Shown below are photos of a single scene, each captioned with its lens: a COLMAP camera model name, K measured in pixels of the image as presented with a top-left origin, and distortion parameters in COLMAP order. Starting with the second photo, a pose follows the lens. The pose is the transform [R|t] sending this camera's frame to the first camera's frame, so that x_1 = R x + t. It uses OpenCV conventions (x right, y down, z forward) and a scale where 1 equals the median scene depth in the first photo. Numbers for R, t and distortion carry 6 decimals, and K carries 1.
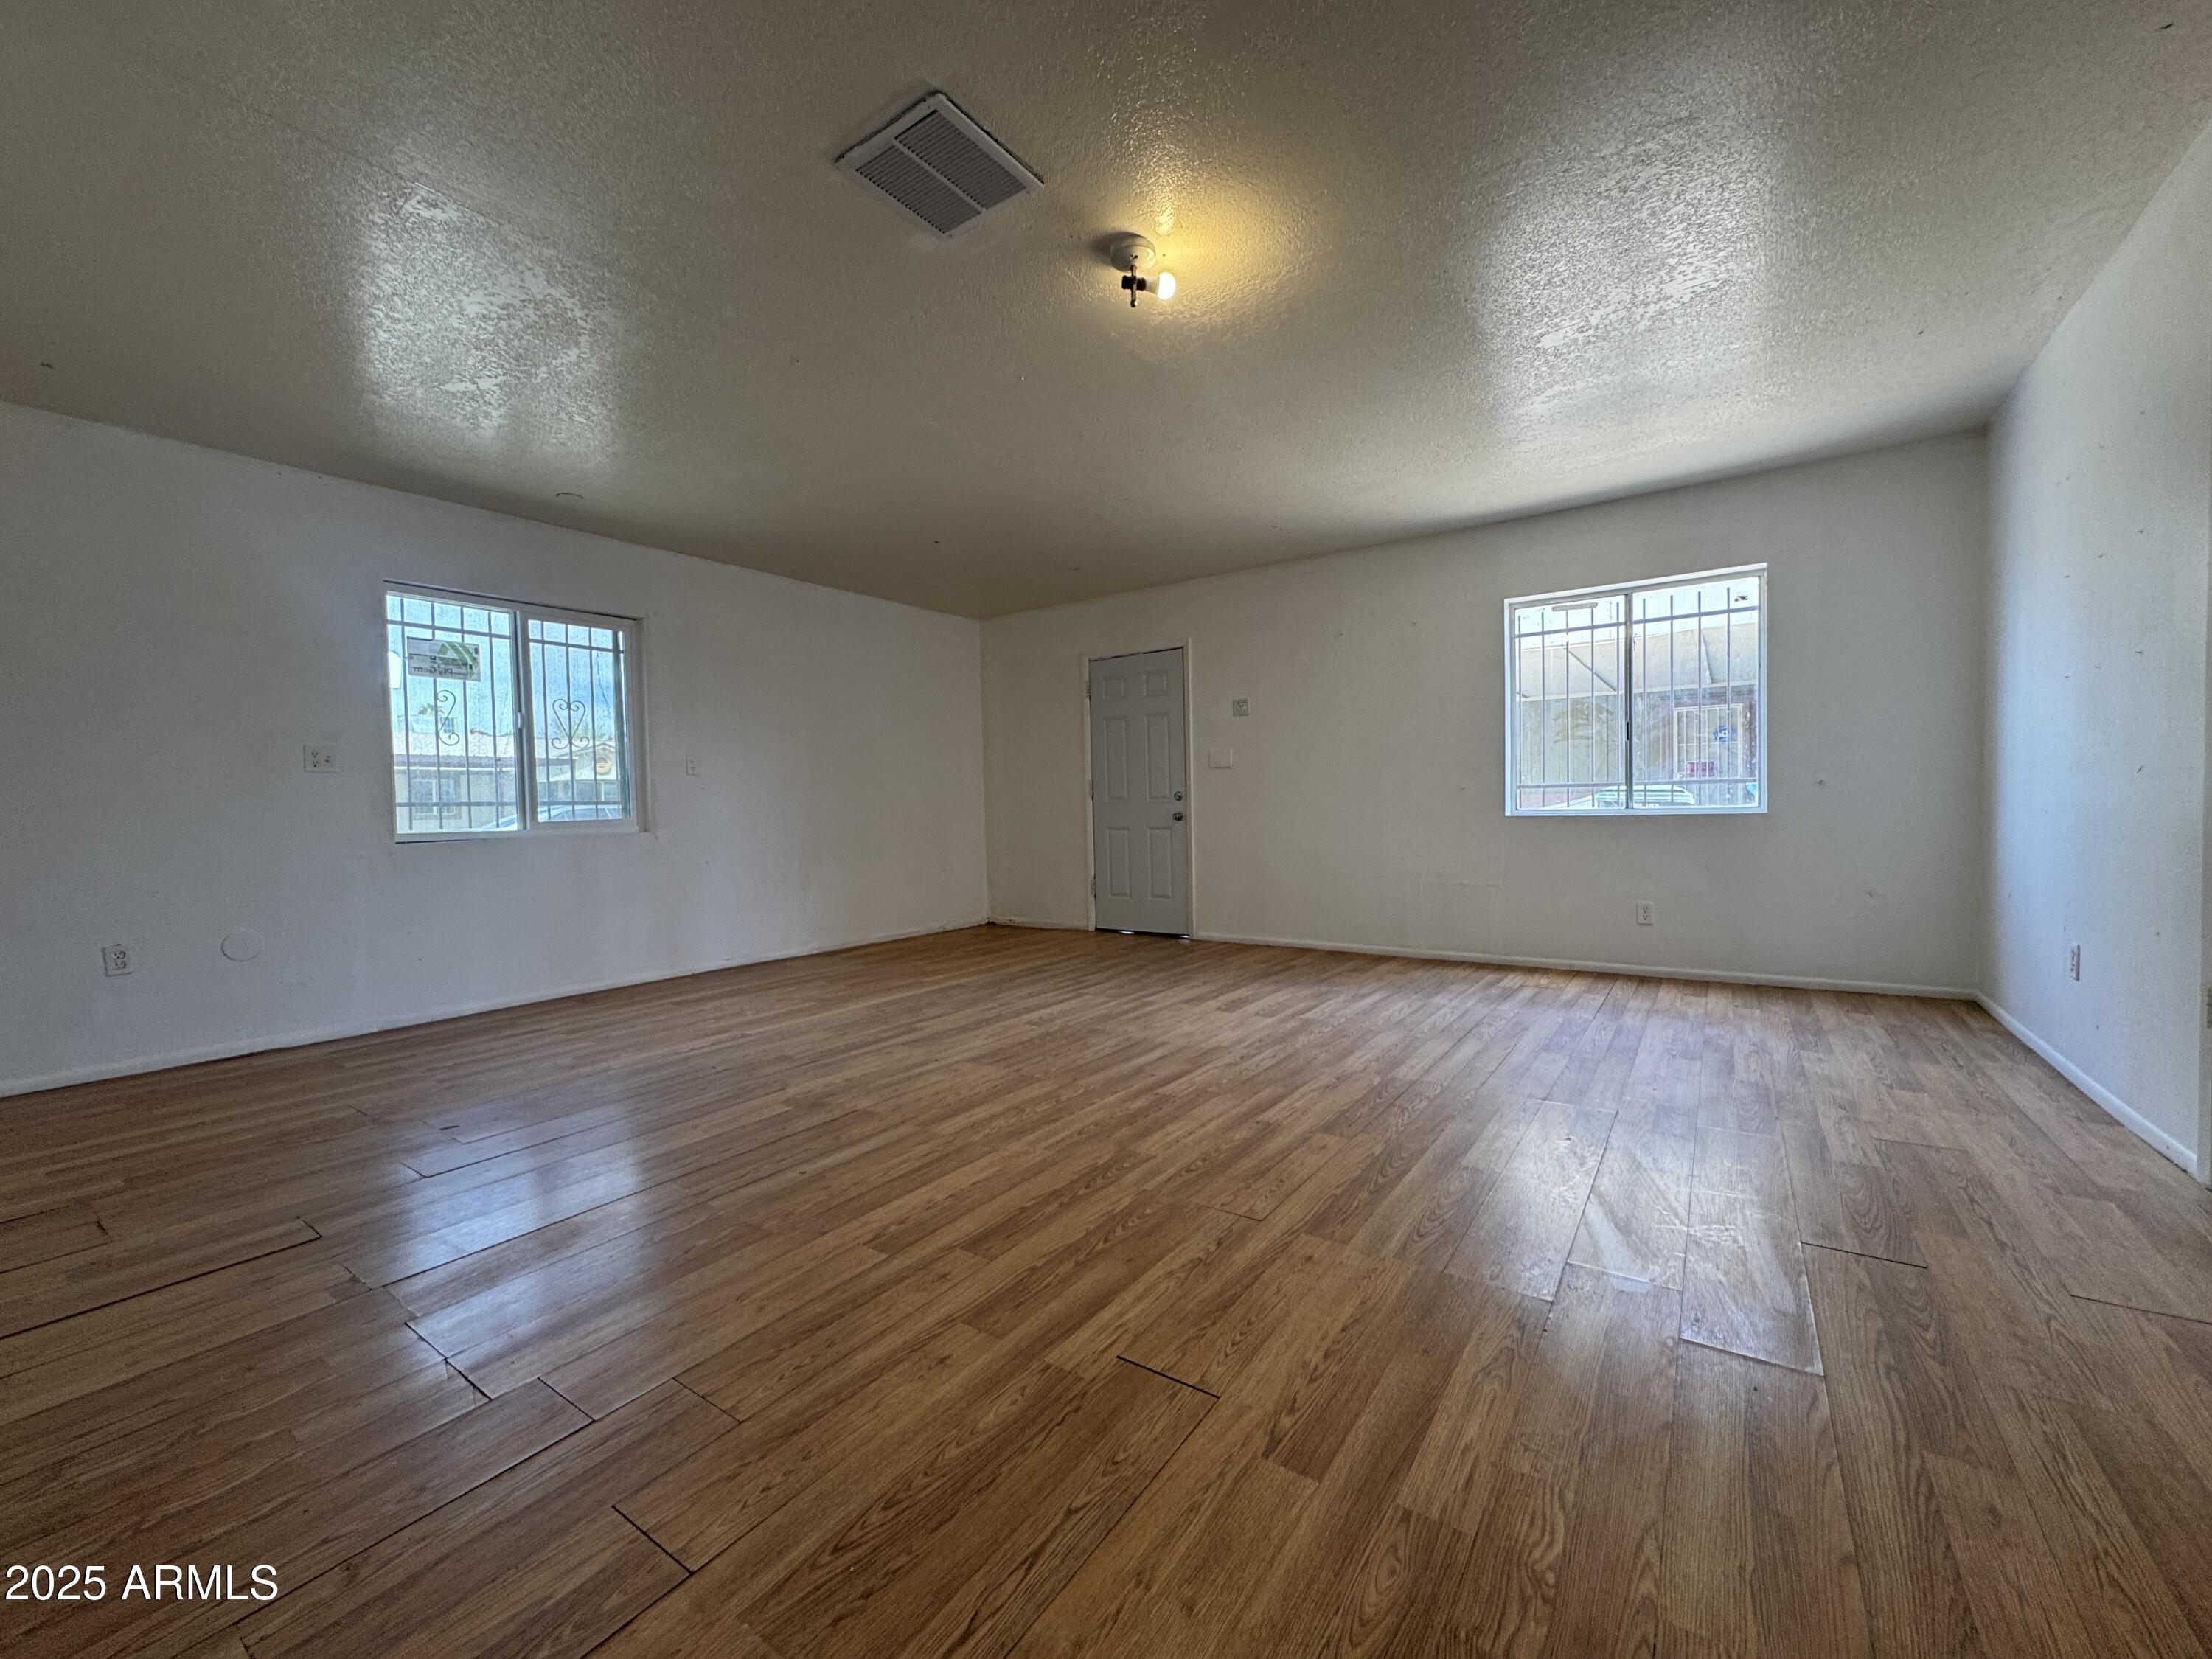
lens RADIAL K [[884.6, 0, 1106.2], [0, 884.6, 826.0], [0, 0, 1]] dist [-0.003366, 0.000776]
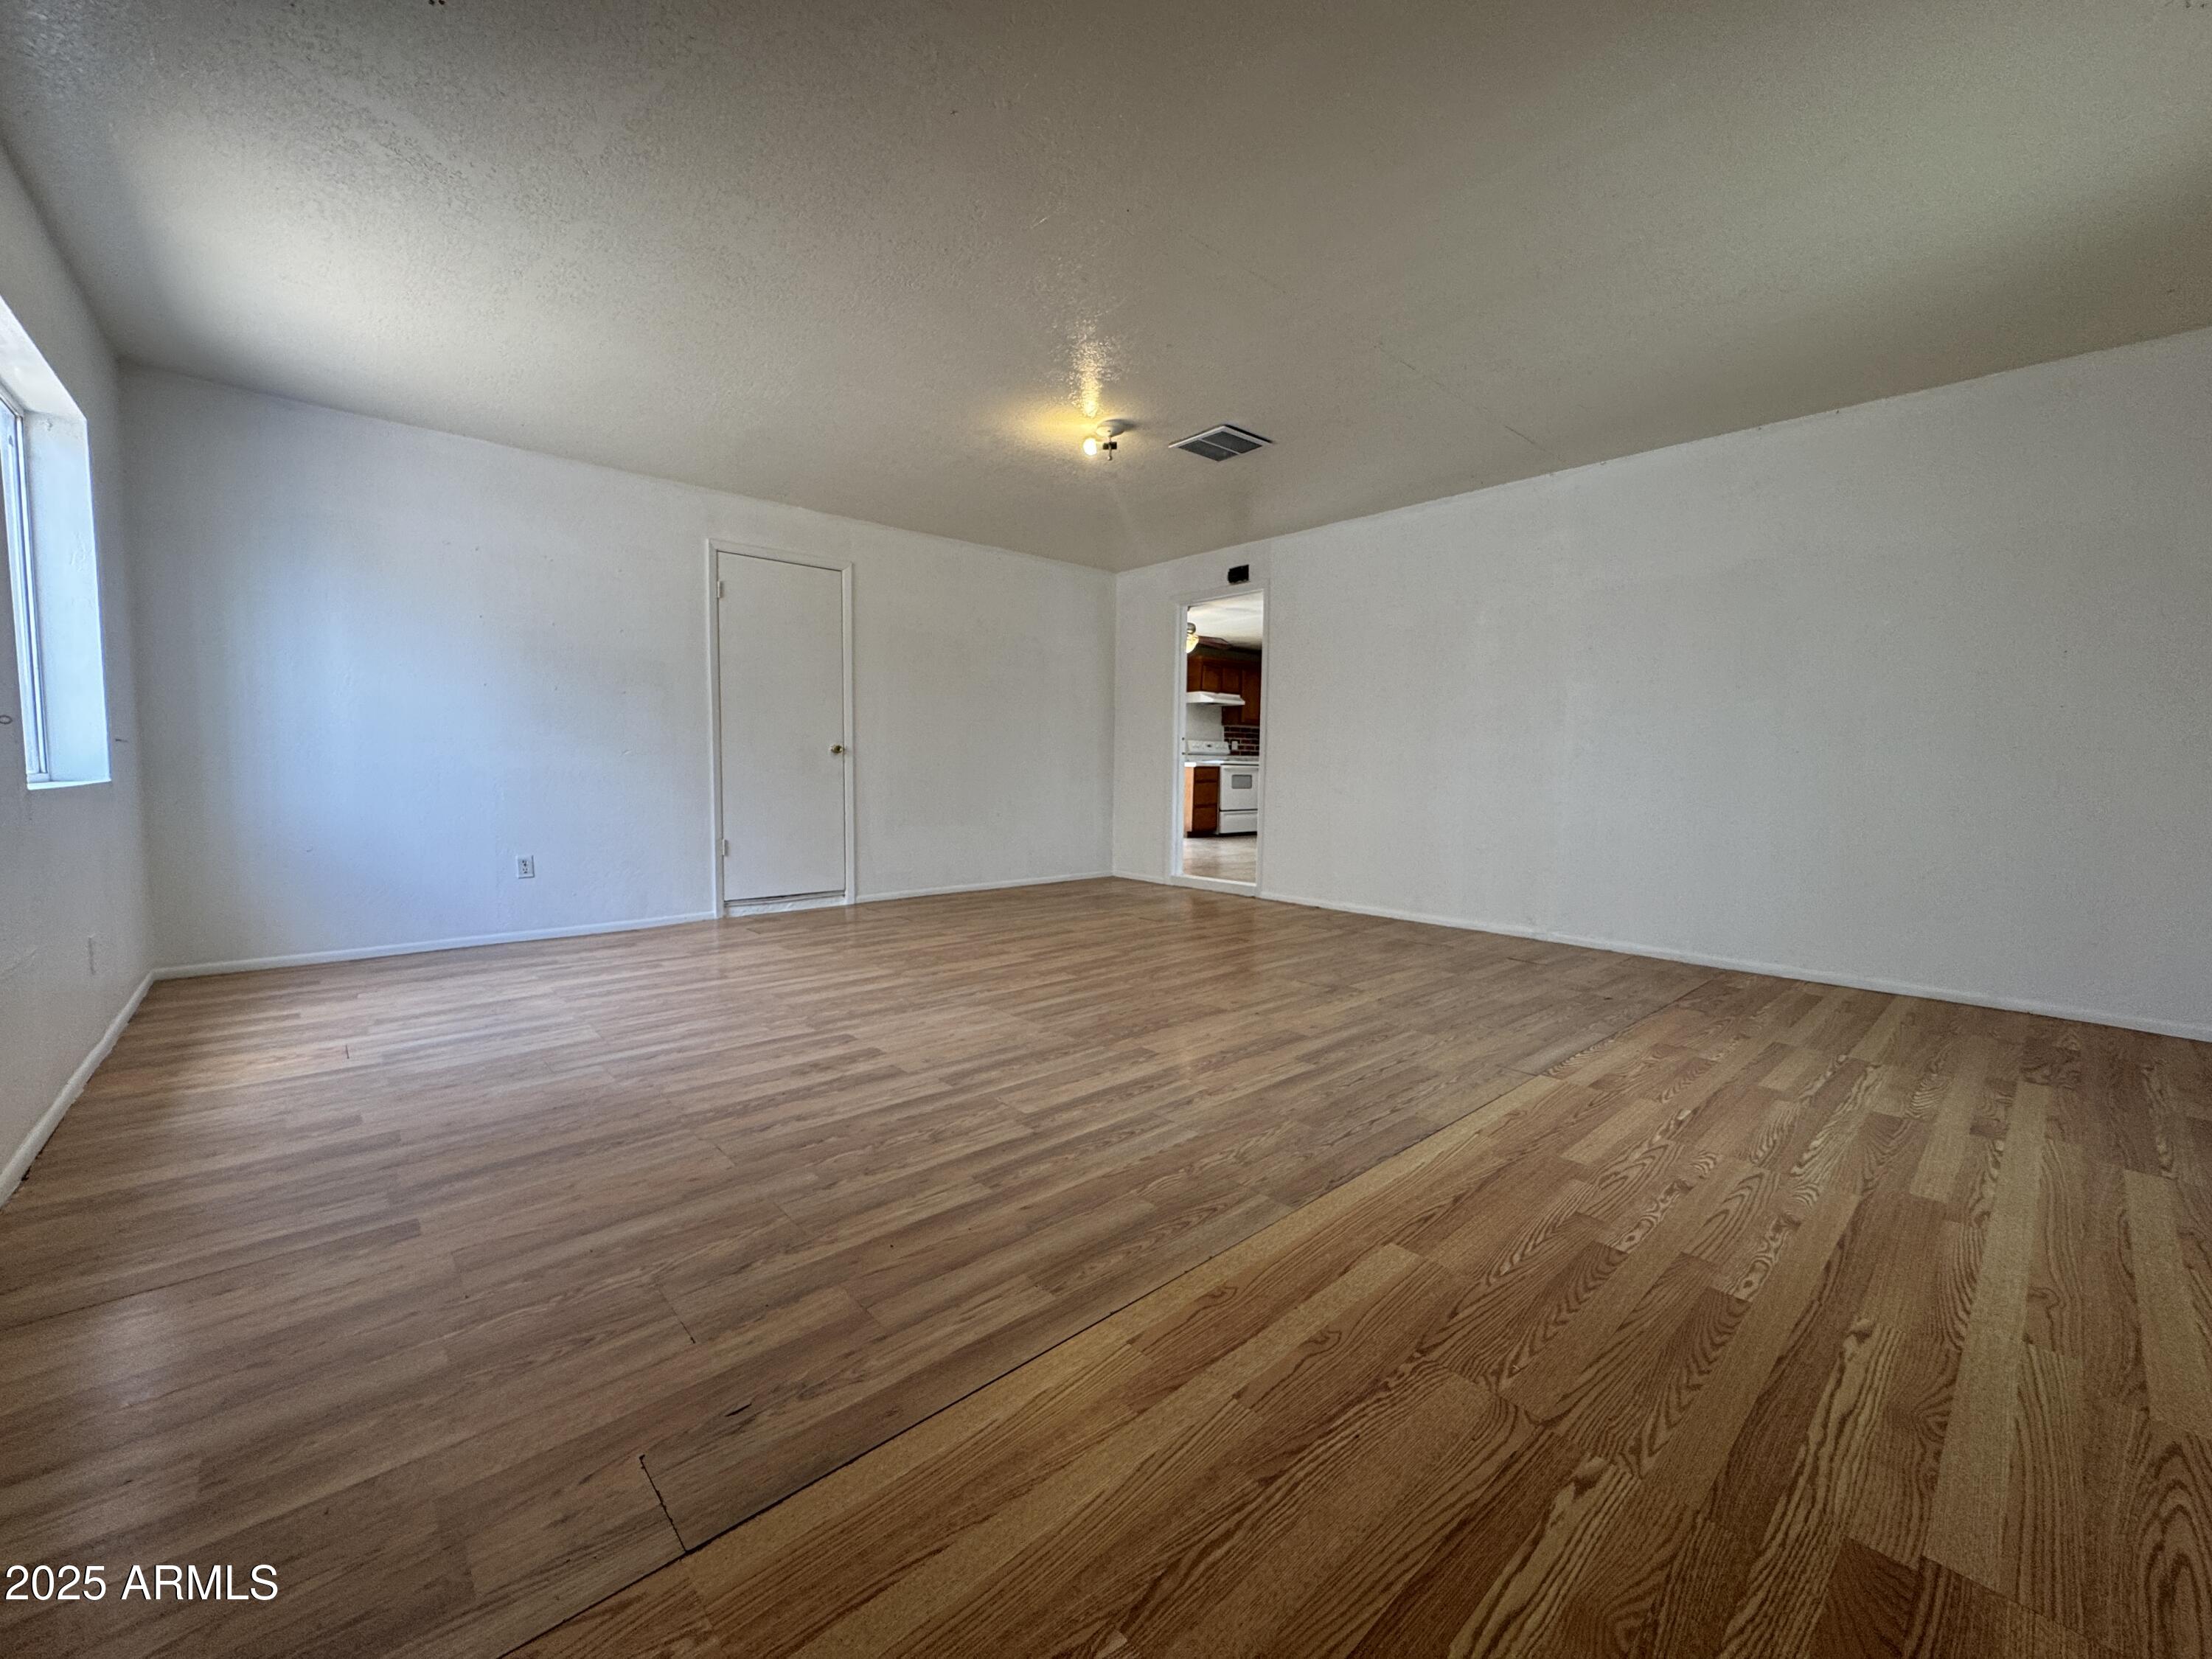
lens RADIAL K [[884.6, 0, 1112.8], [0, 884.6, 826.1], [0, 0, 1]] dist [-0.003366, 0.000776]
pose [[-0.975167, -0.001658, 0.221466, -0.243403], [0.016857, 0.996516, 0.081686, -0.028893], [-0.220830, 0.083390, -0.971741, 1.904756]]
